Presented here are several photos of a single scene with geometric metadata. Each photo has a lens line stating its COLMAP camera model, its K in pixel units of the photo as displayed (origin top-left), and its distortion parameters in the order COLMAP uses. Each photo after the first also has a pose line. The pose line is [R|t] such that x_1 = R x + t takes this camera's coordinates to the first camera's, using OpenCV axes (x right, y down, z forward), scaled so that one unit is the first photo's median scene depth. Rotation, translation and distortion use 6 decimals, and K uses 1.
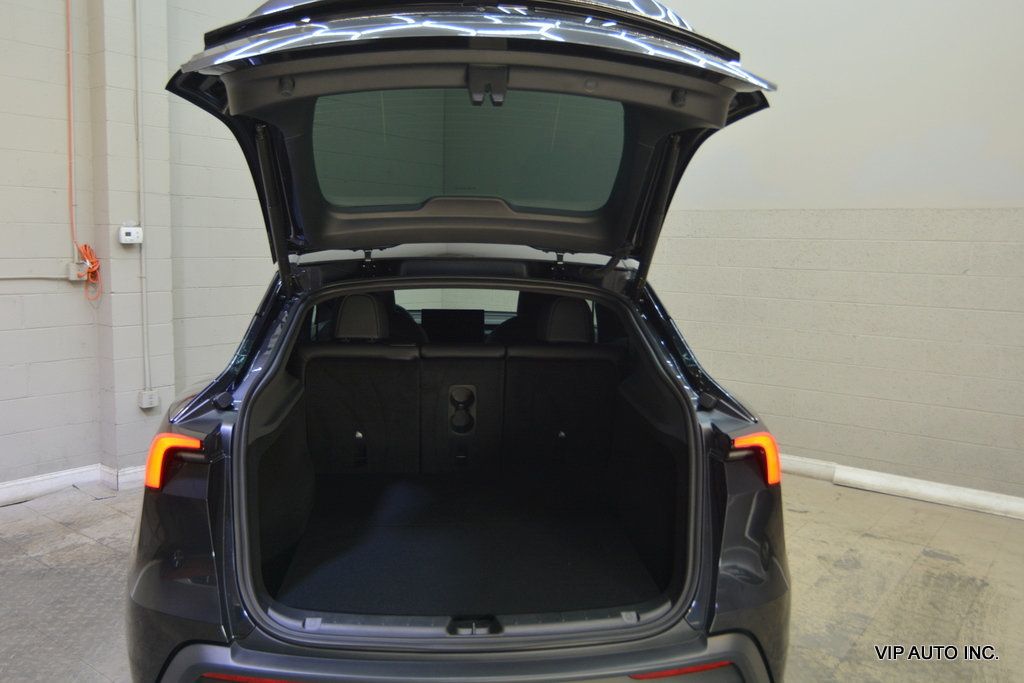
lens RADIAL K [[835.4, 0, 506.9], [0, 835.4, 334.8], [0, 0, 1]] dist [-0.024774, 0.011868]
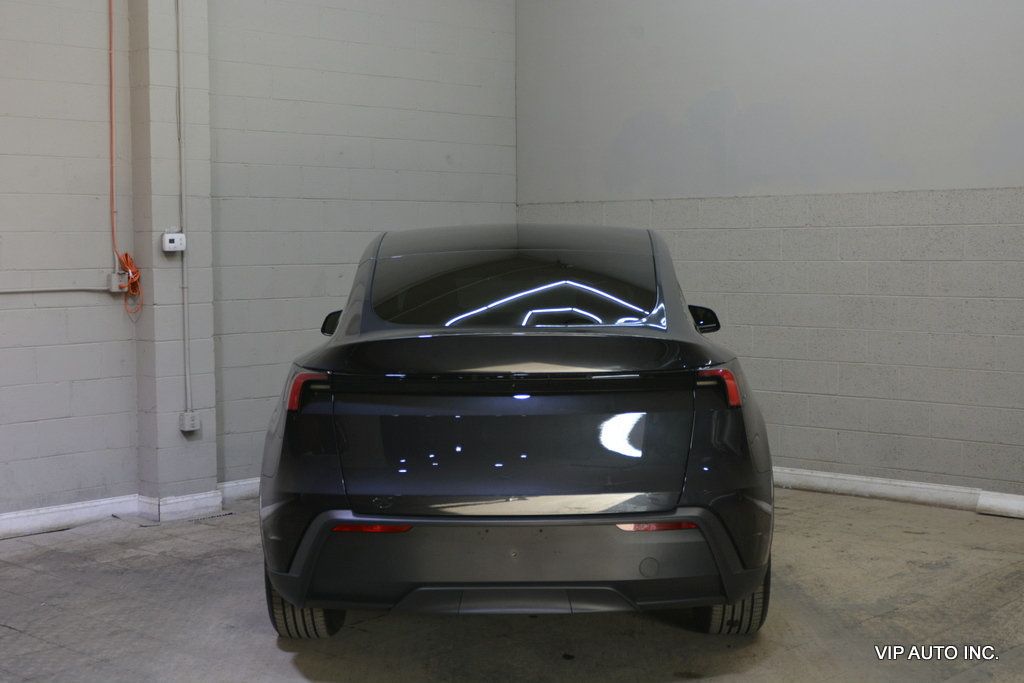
lens RADIAL K [[1500.0, 0, 511.1], [0, 1500.0, 340.9], [0, 0, 1]] dist [-0.018981, 0.000000]
pose [[0.994887, -0.021703, -0.098637, 0.084078], [0.017044, 0.998710, -0.047828, 0.076494], [0.099548, 0.045902, 0.993973, -0.618804]]
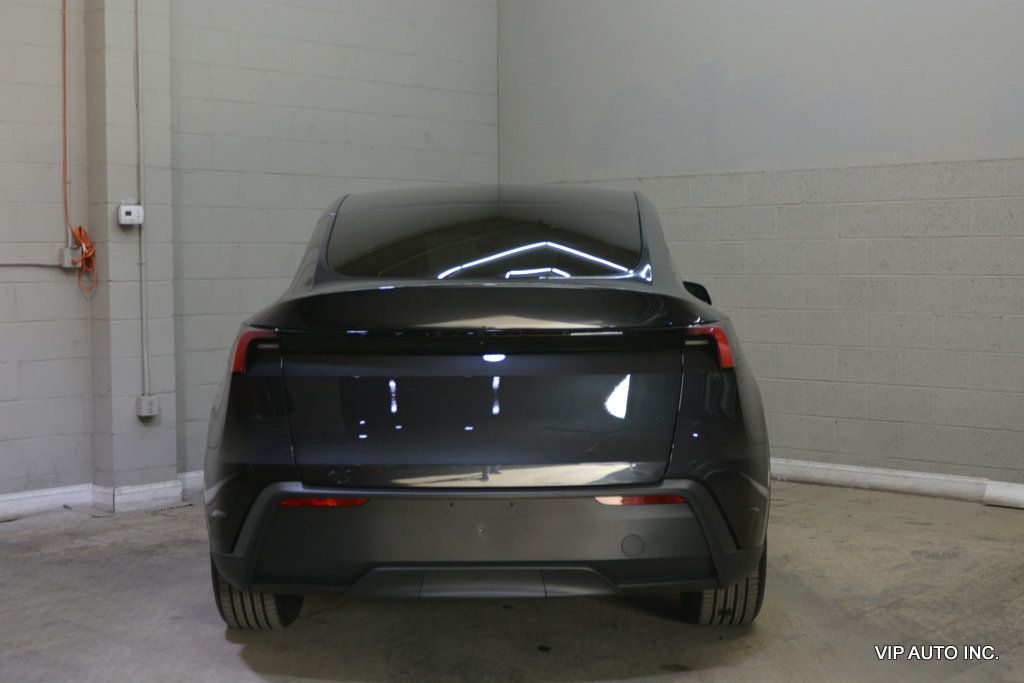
lens RADIAL K [[1500.0, 0, 513.1], [0, 1500.0, 340.9], [0, 0, 1]] dist [-0.018981, 0.000000]
pose [[0.995604, -0.020656, -0.091357, 0.087205], [0.015398, 0.998204, -0.057899, 0.109209], [0.092389, 0.056238, 0.994134, -0.516309]]
